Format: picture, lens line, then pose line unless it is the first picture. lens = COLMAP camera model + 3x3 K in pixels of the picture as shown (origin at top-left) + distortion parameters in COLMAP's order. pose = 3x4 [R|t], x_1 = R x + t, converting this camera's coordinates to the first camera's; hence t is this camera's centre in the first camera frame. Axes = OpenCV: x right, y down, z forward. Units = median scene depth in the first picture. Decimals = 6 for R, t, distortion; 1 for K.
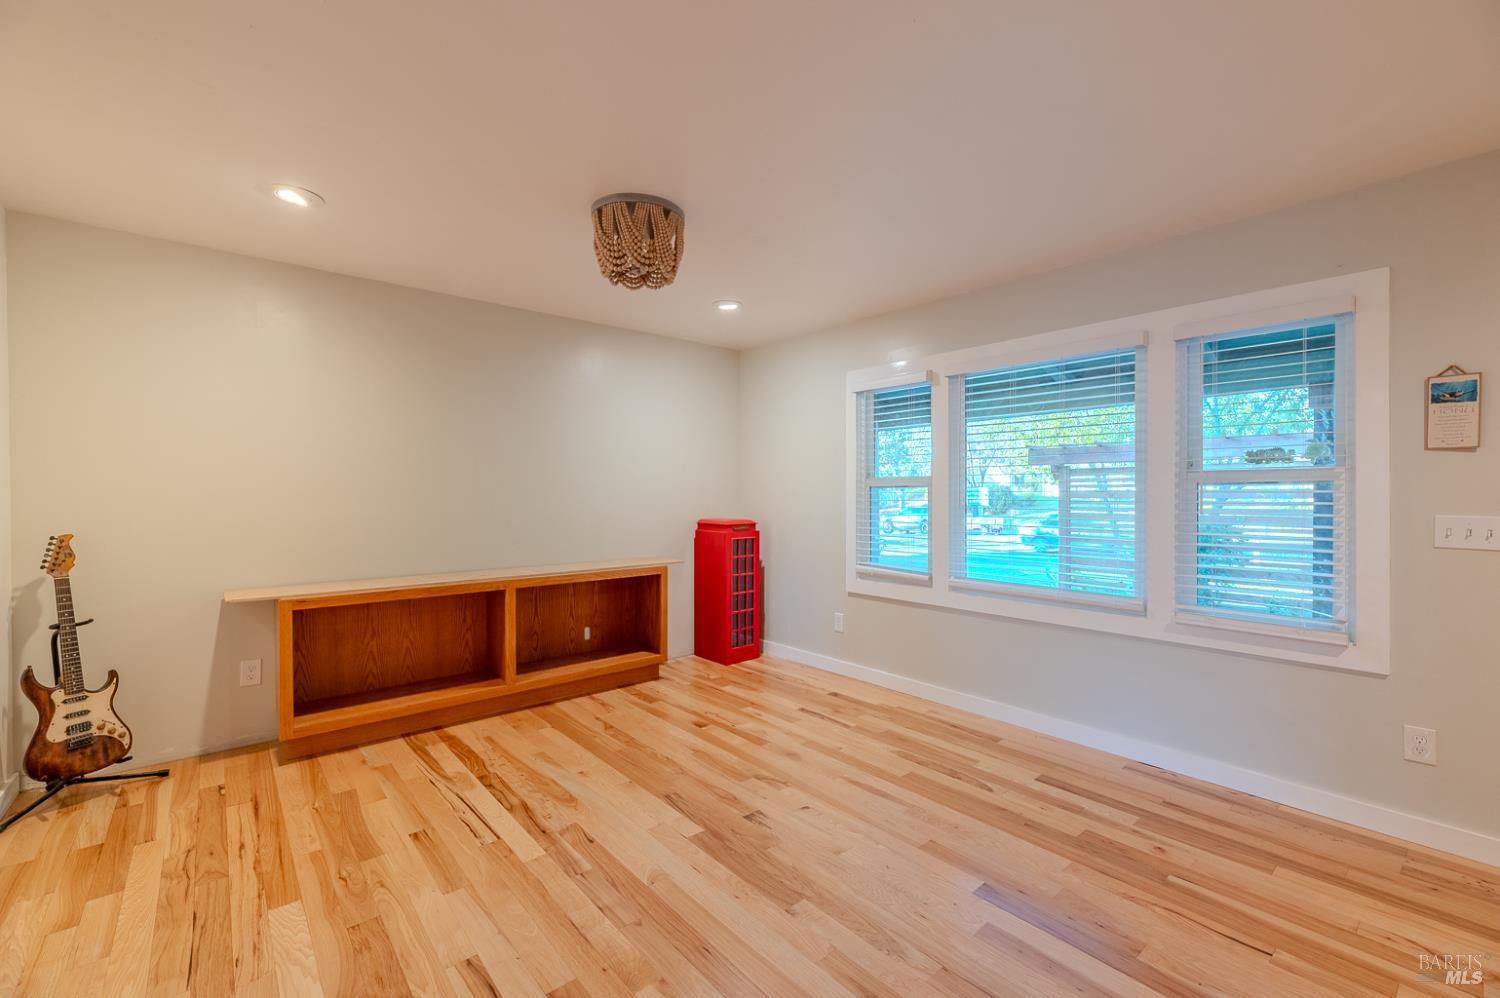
lens RADIAL K [[629.8, 0, 784.9], [0, 629.8, 490.7], [0, 0, 1]] dist [-0.001599, -0.000594]
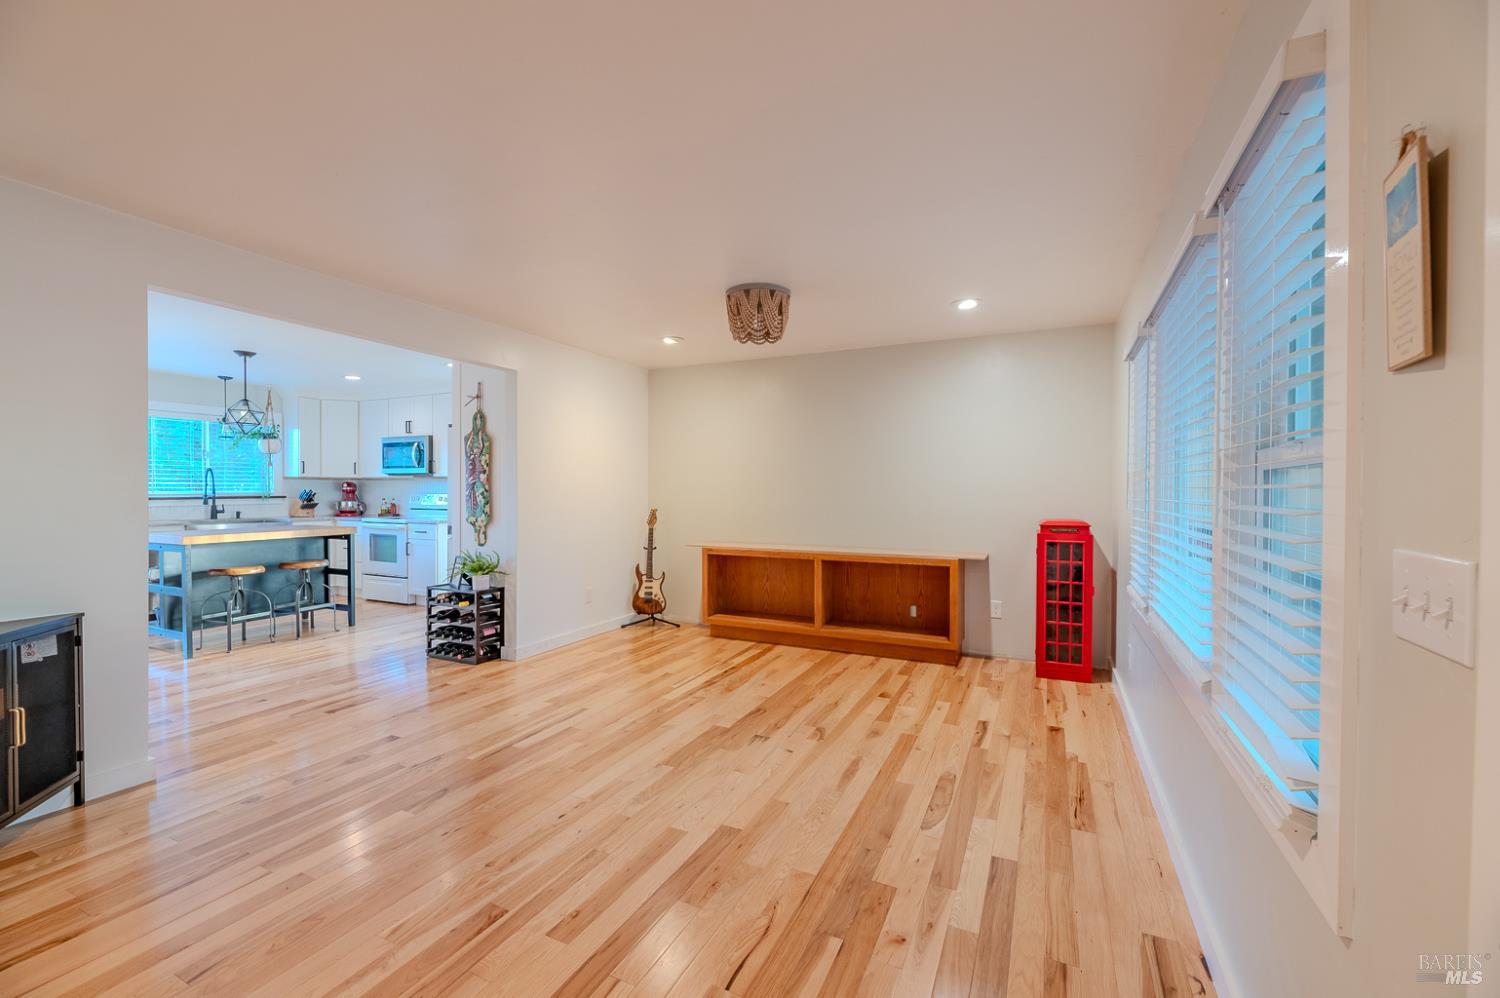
lens RADIAL K [[629.8, 0, 729.4], [0, 629.8, 488.6], [0, 0, 1]] dist [-0.001599, -0.000594]
pose [[0.366361, -0.002629, -0.930469, 0.953394], [-0.001802, 0.999992, -0.003535, 0.009113], [0.930471, 0.002971, 0.366354, 0.392724]]
